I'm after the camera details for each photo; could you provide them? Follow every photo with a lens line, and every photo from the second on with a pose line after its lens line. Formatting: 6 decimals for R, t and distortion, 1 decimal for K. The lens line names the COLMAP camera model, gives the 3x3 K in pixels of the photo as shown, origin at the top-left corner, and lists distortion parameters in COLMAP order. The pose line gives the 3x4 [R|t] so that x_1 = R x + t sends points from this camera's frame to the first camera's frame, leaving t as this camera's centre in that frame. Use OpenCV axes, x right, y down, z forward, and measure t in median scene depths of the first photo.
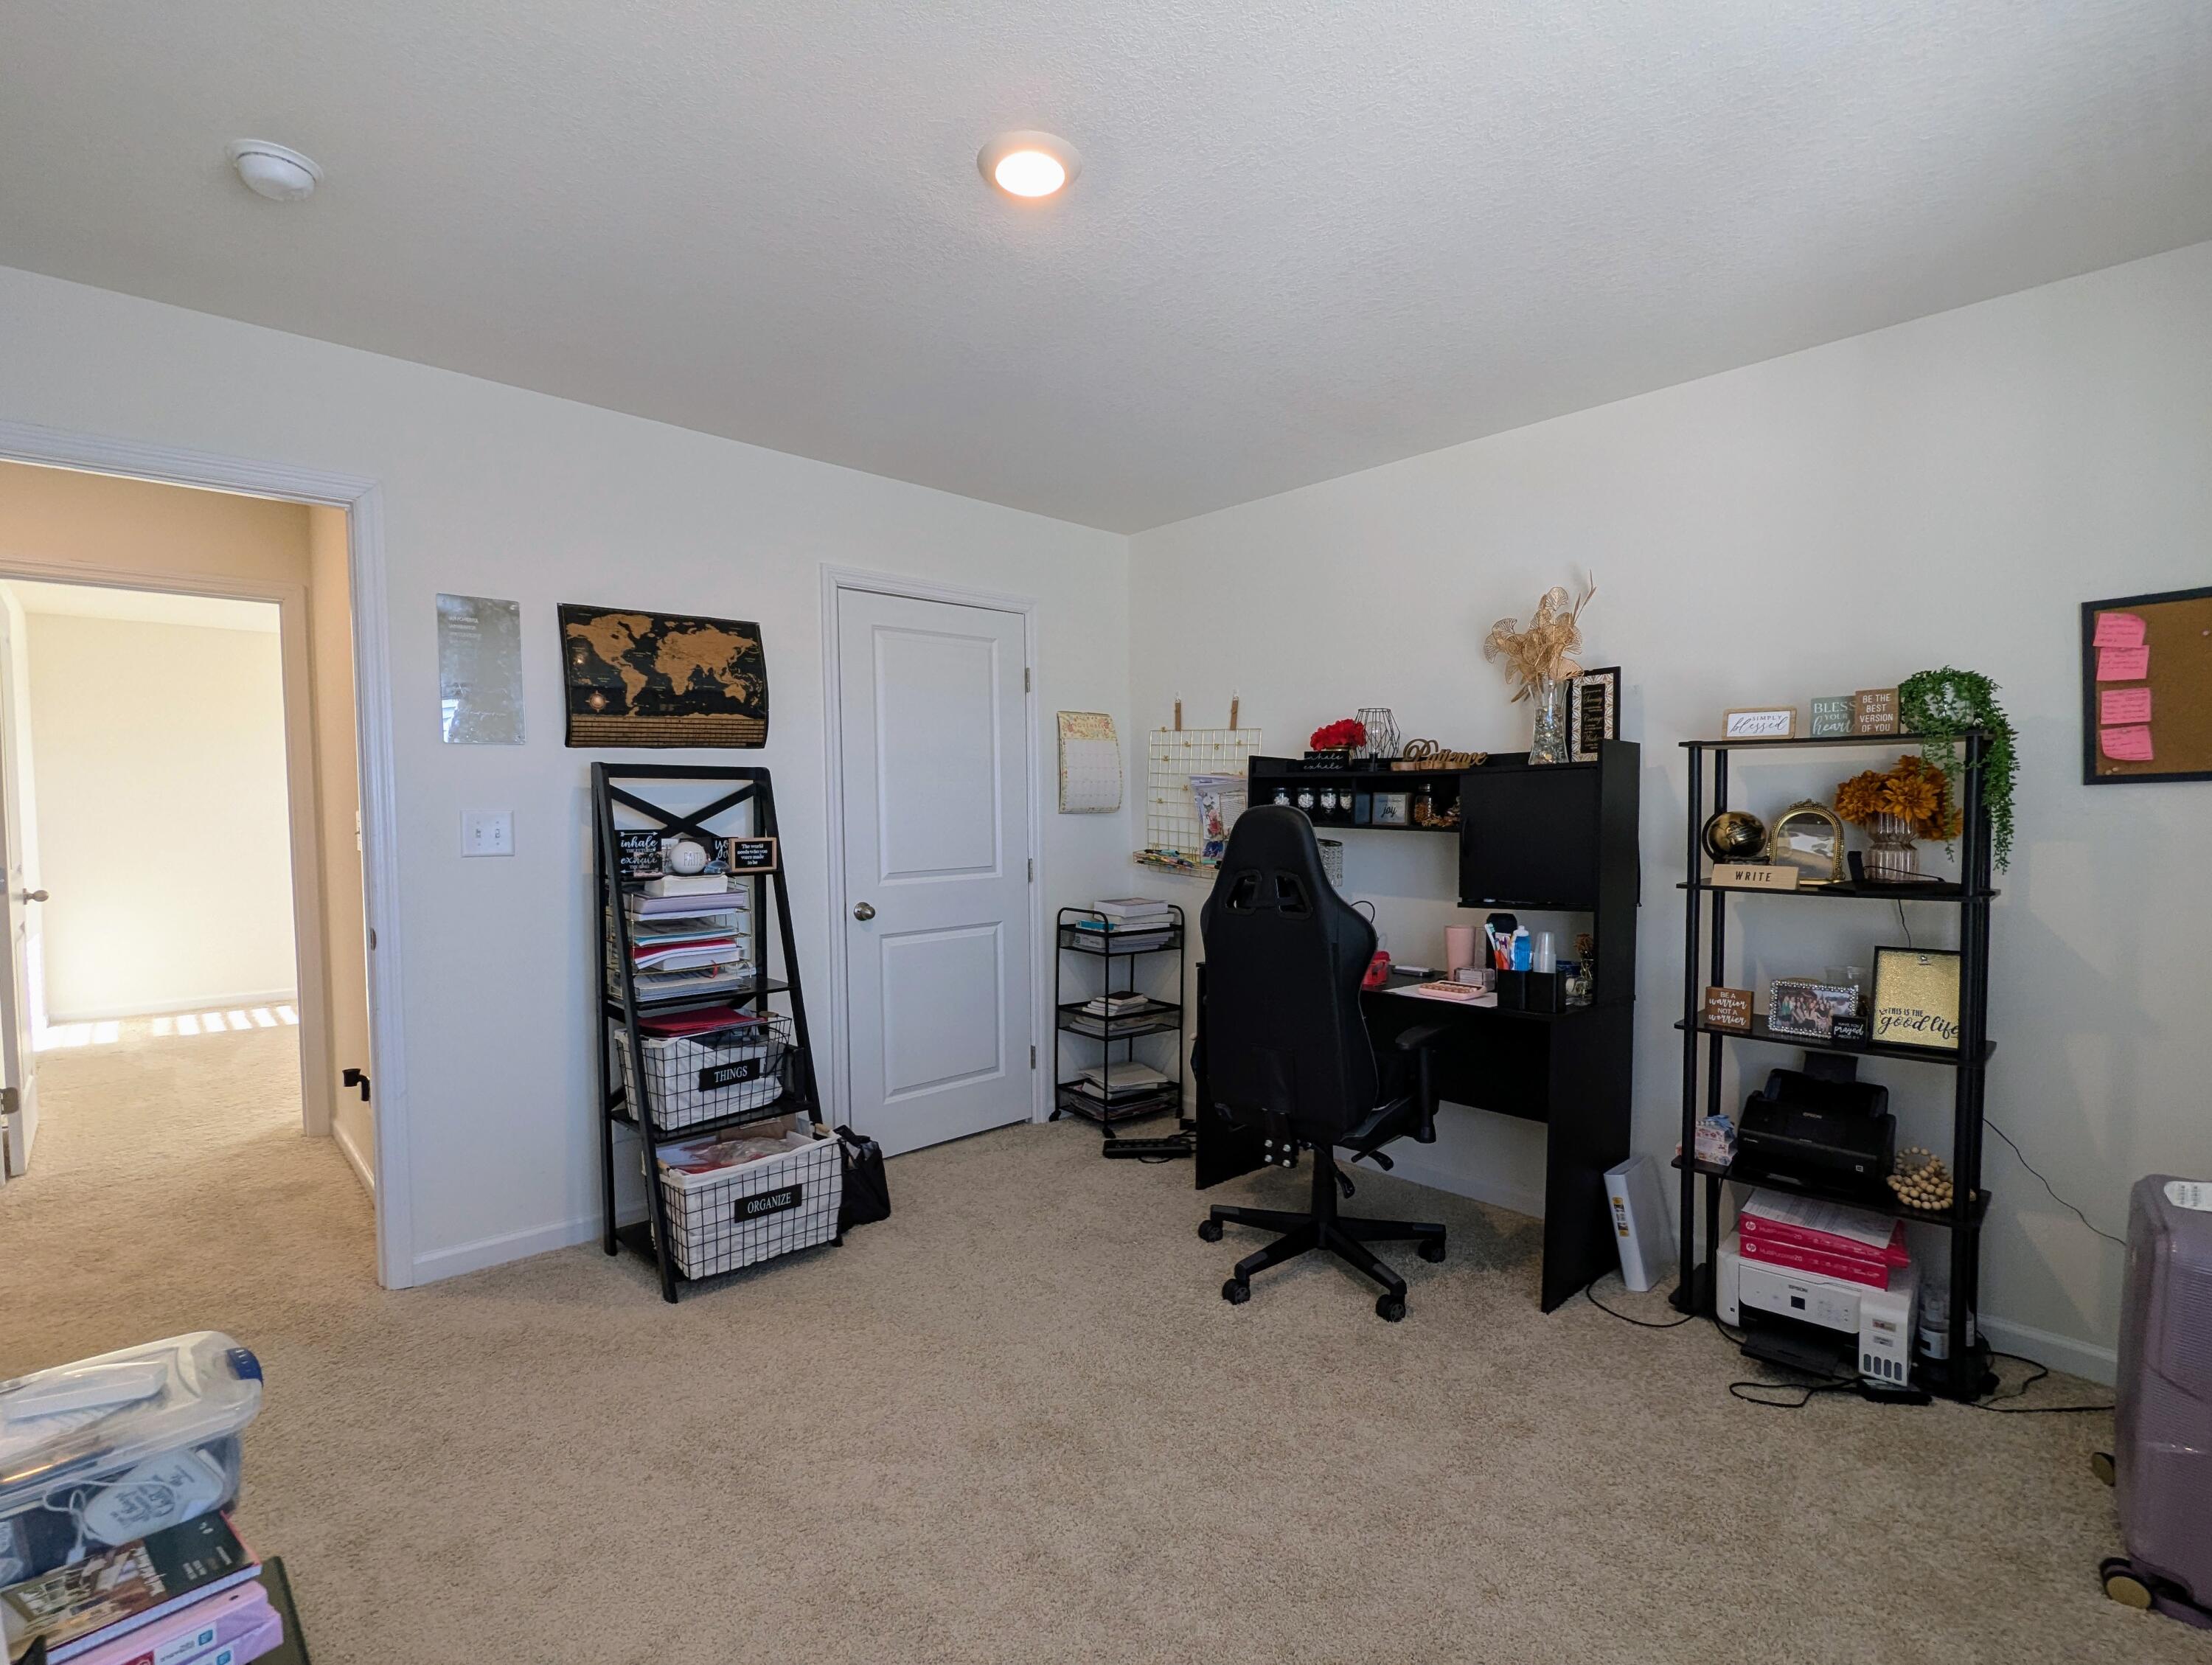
lens RADIAL K [[1042.5, 0, 1106.0], [0, 1042.5, 832.5], [0, 0, 1]] dist [-0.001590, -0.000264]
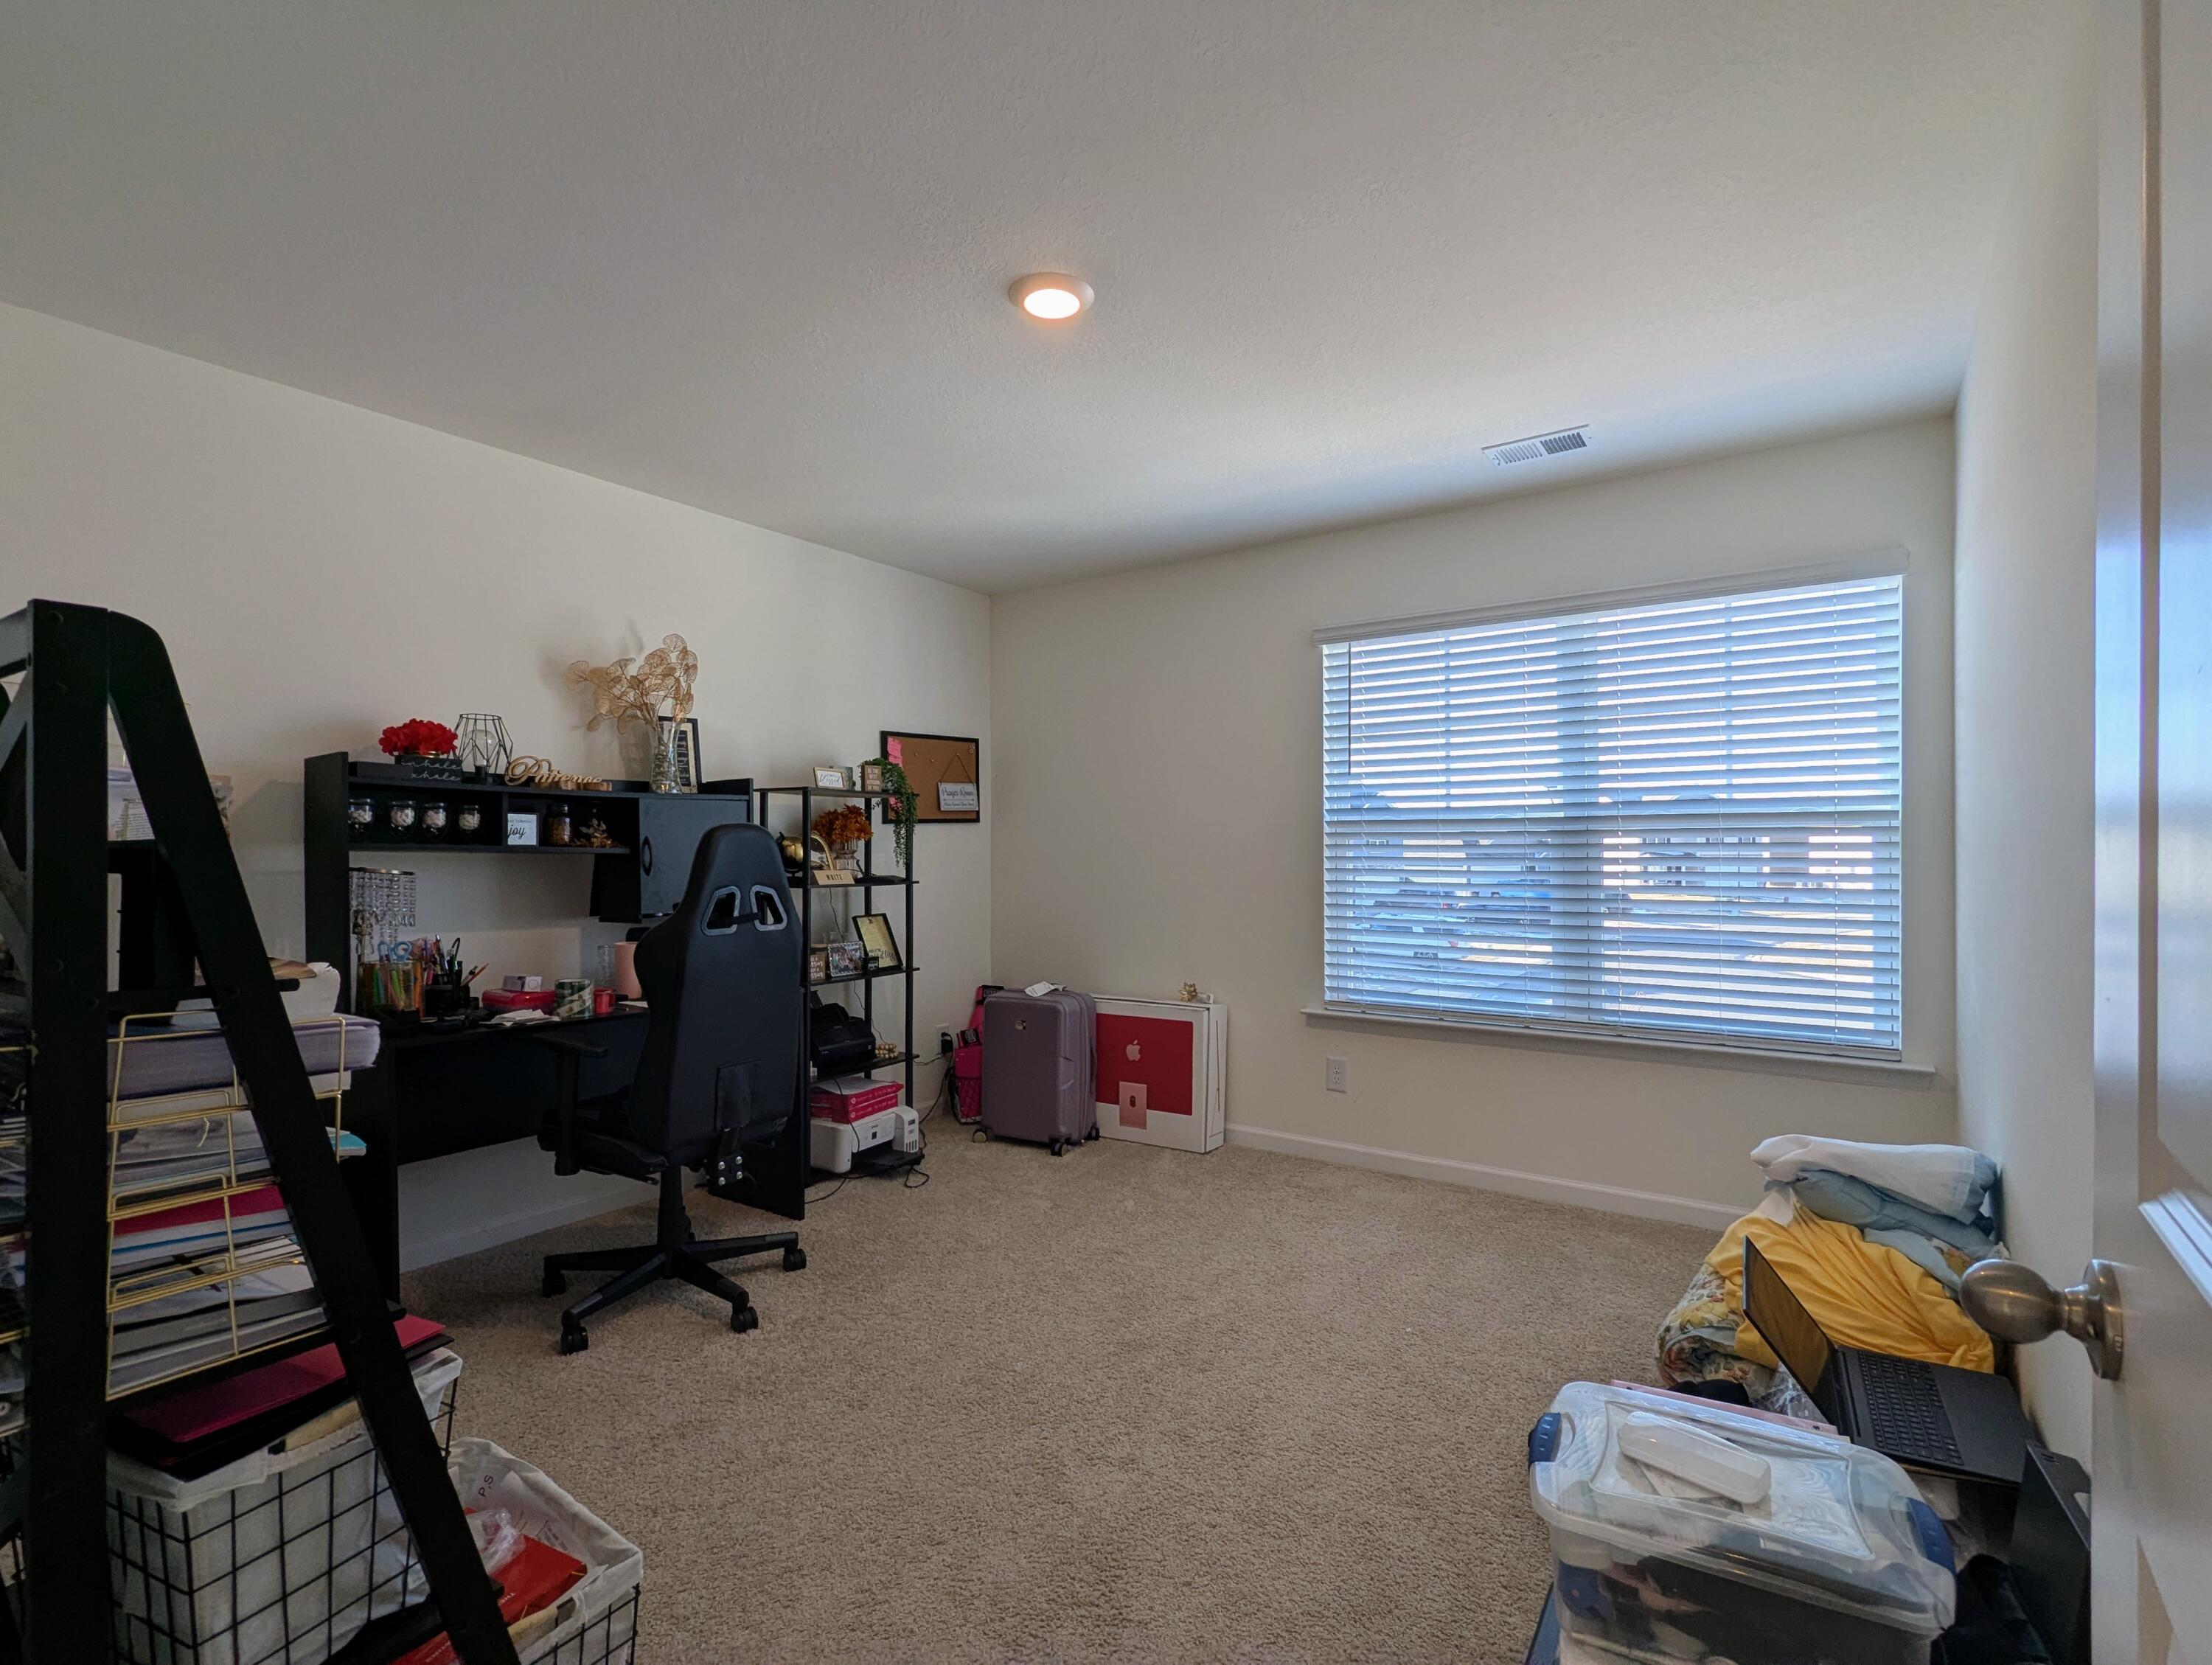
lens RADIAL K [[1042.5, 0, 1106.0], [0, 1042.5, 832.5], [0, 0, 1]] dist [-0.001590, -0.000264]
pose [[-0.184272, 0.017251, 0.982724, -0.907664], [0.018576, 0.999729, -0.014066, 0.003188], [-0.982700, 0.015663, -0.184542, 0.833418]]
